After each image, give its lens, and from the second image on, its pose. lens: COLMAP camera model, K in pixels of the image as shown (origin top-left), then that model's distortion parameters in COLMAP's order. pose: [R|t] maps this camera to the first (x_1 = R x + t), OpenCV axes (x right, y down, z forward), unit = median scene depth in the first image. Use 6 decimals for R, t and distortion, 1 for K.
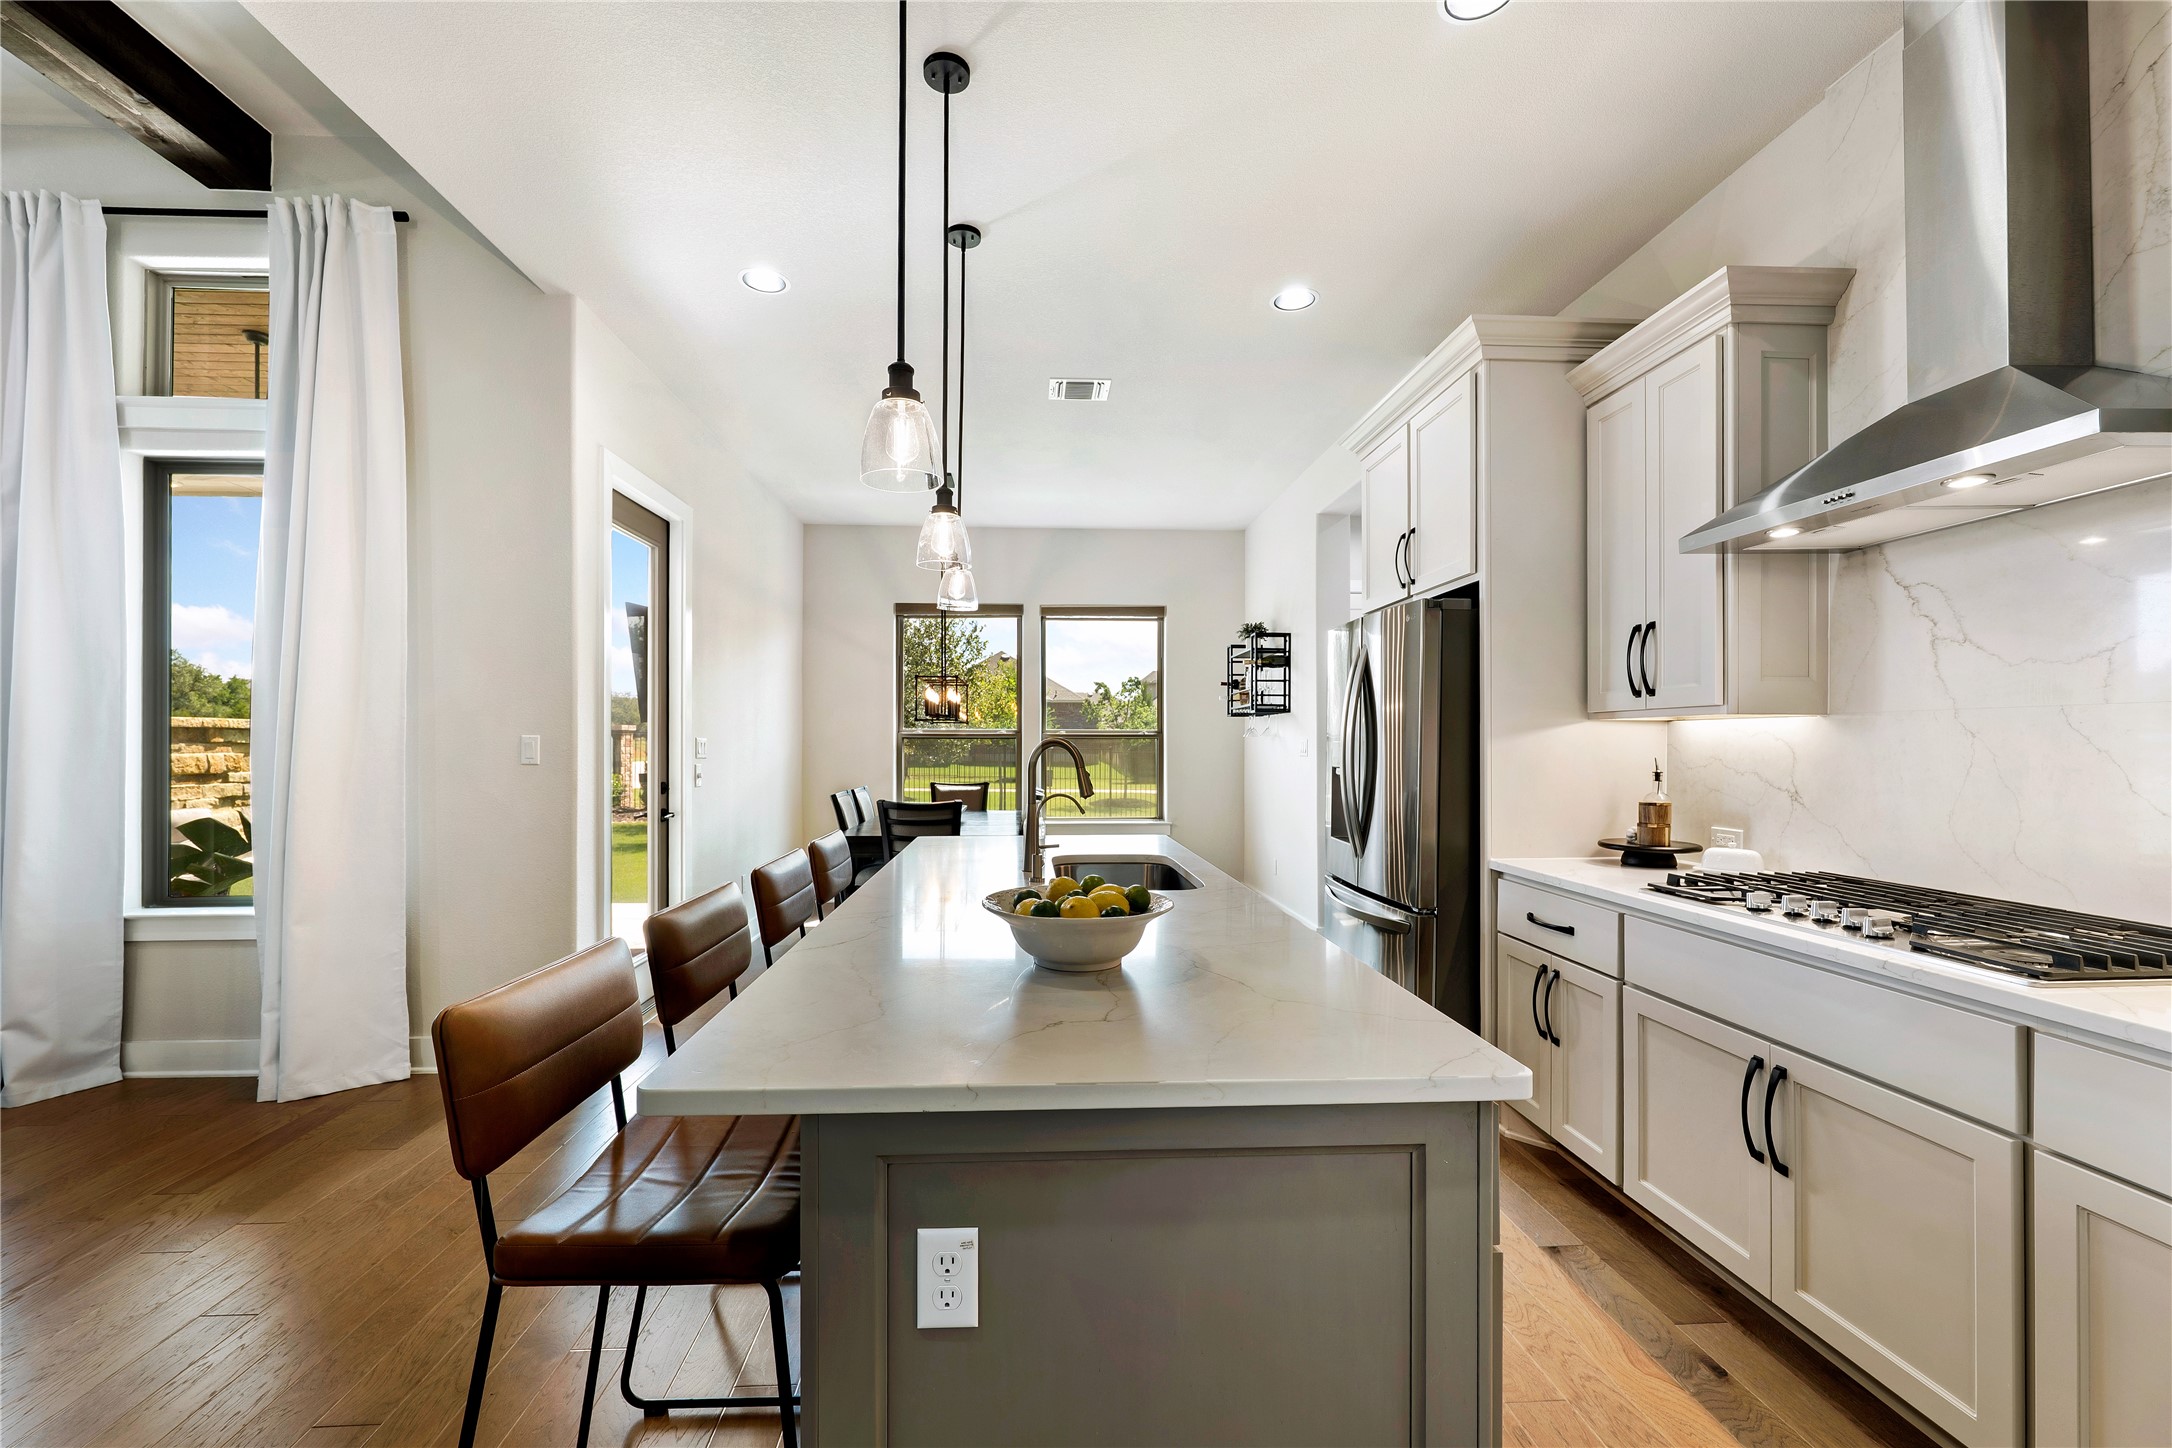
lens RADIAL K [[868.4, 0, 1084.4], [0, 868.4, 735.5], [0, 0, 1]] dist [-0.007016, 0.000474]
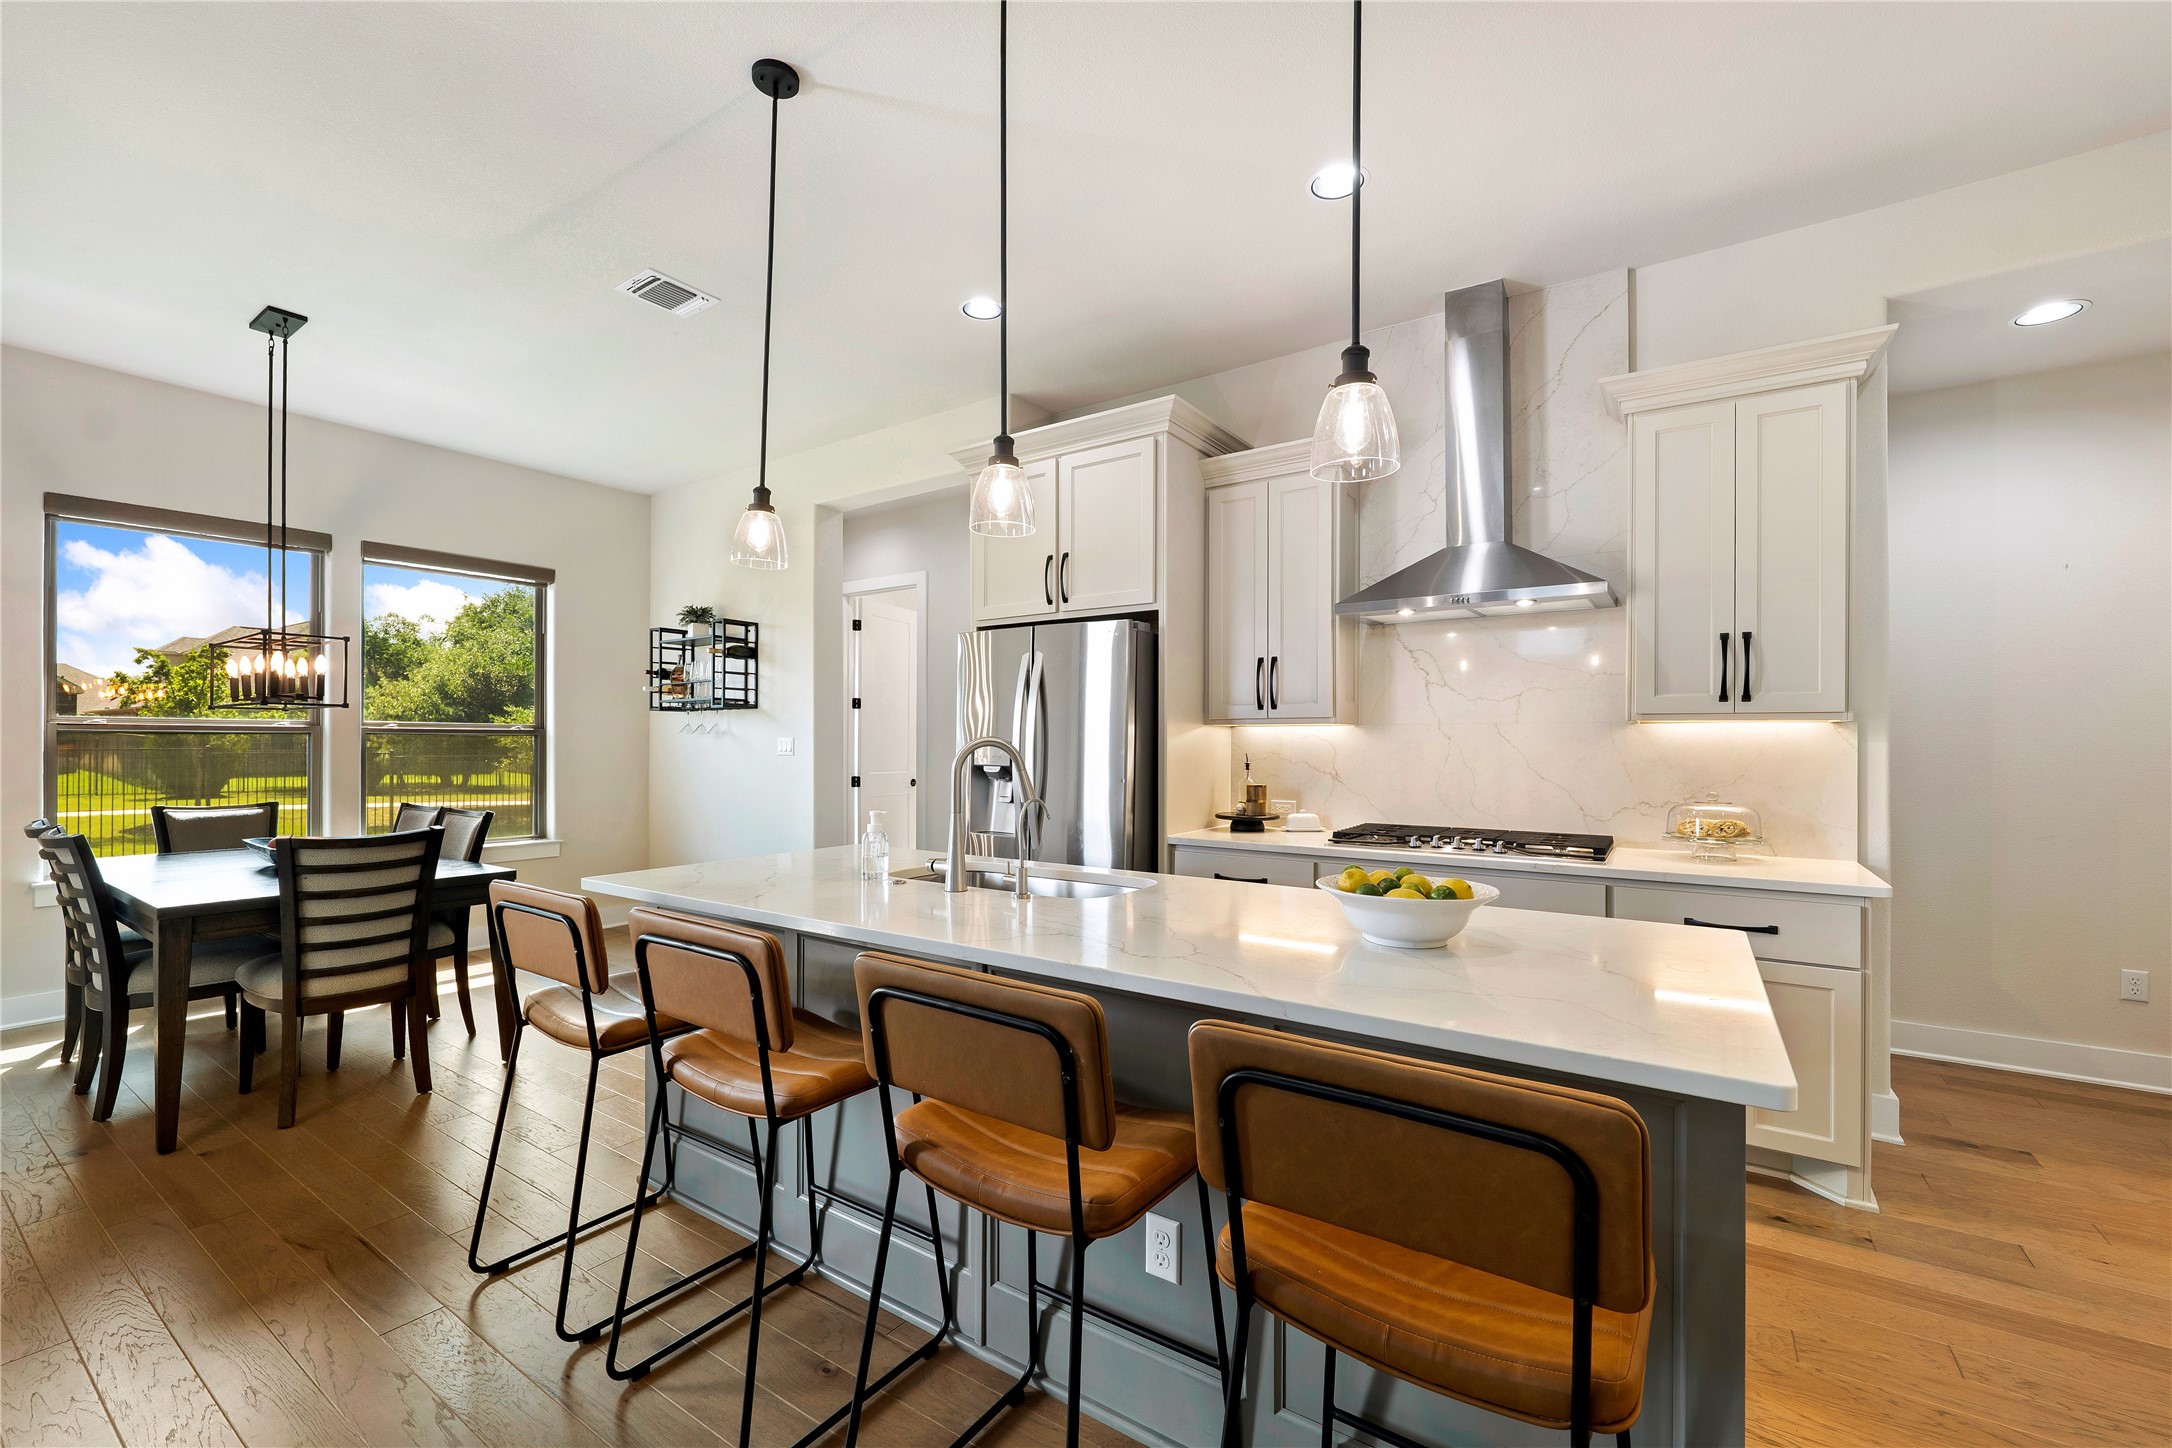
lens RADIAL K [[868.4, 0, 1084.4], [0, 868.4, 735.5], [0, 0, 1]] dist [-0.007016, 0.000474]
pose [[0.623835, 0.003999, 0.781546, -0.365823], [-0.006958, 0.999976, 0.000437, -0.000756], [-0.781525, -0.005711, 0.623847, 0.202306]]
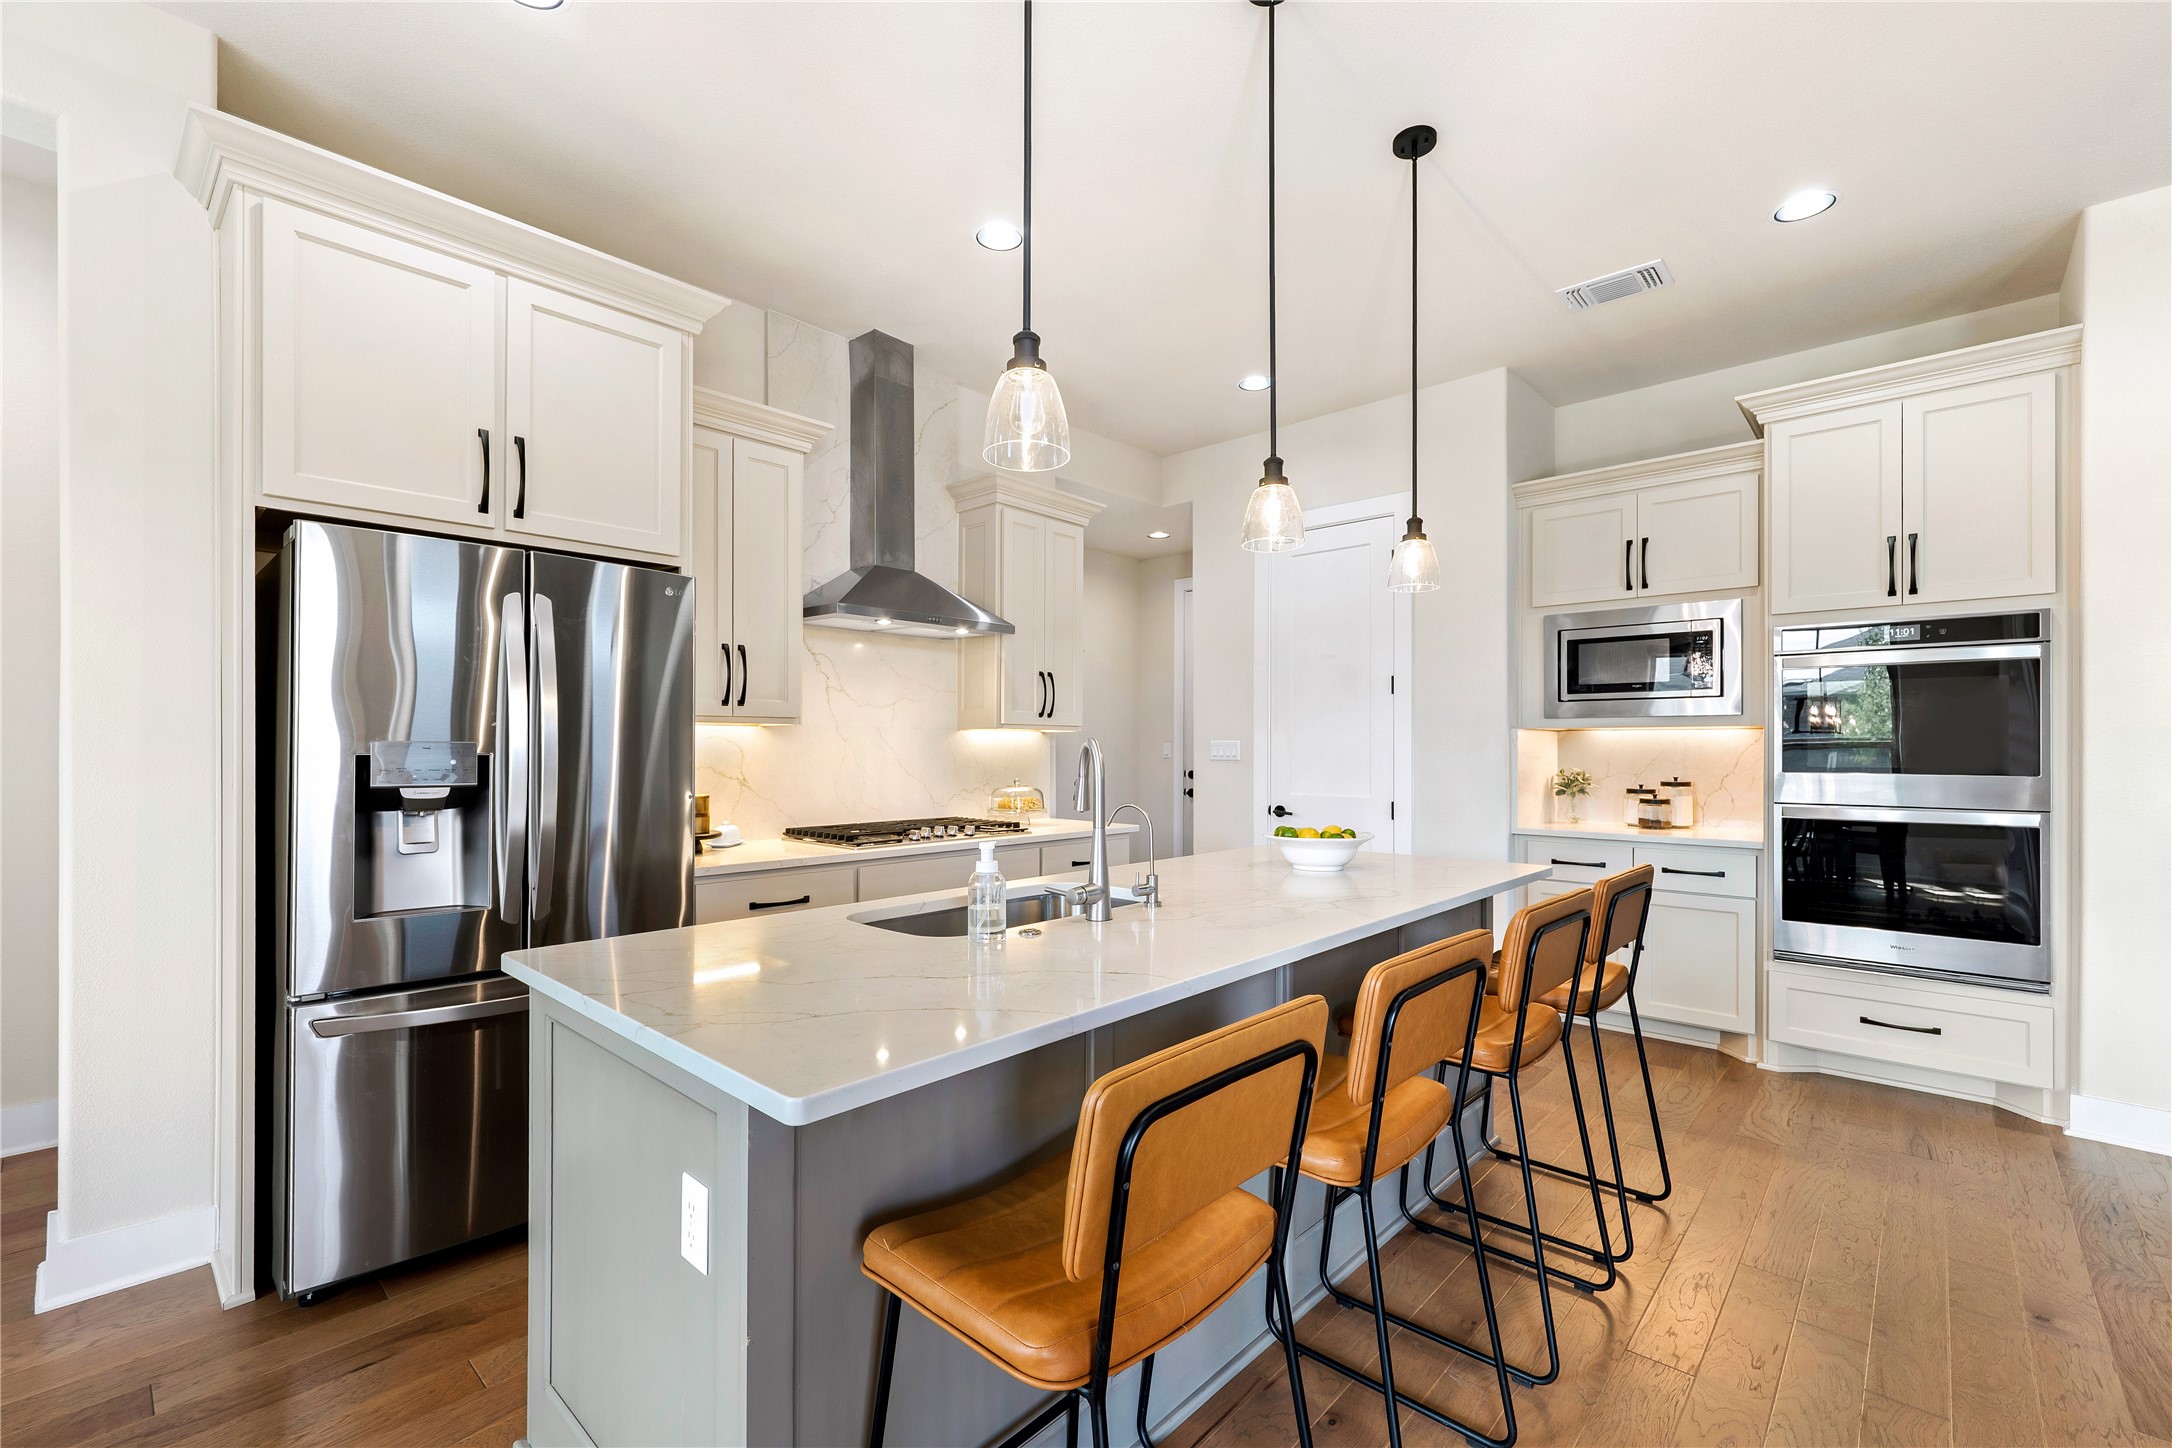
lens RADIAL K [[922.0, 0, 1083.9], [0, 922.0, 738.0], [0, 0, 1]] dist [0.000563, 0.000054]
pose [[-0.687441, -0.003320, 0.726233, -0.332957], [-0.010221, 0.999935, -0.005103, -0.000221], [-0.726168, -0.010931, -0.687430, 0.867265]]
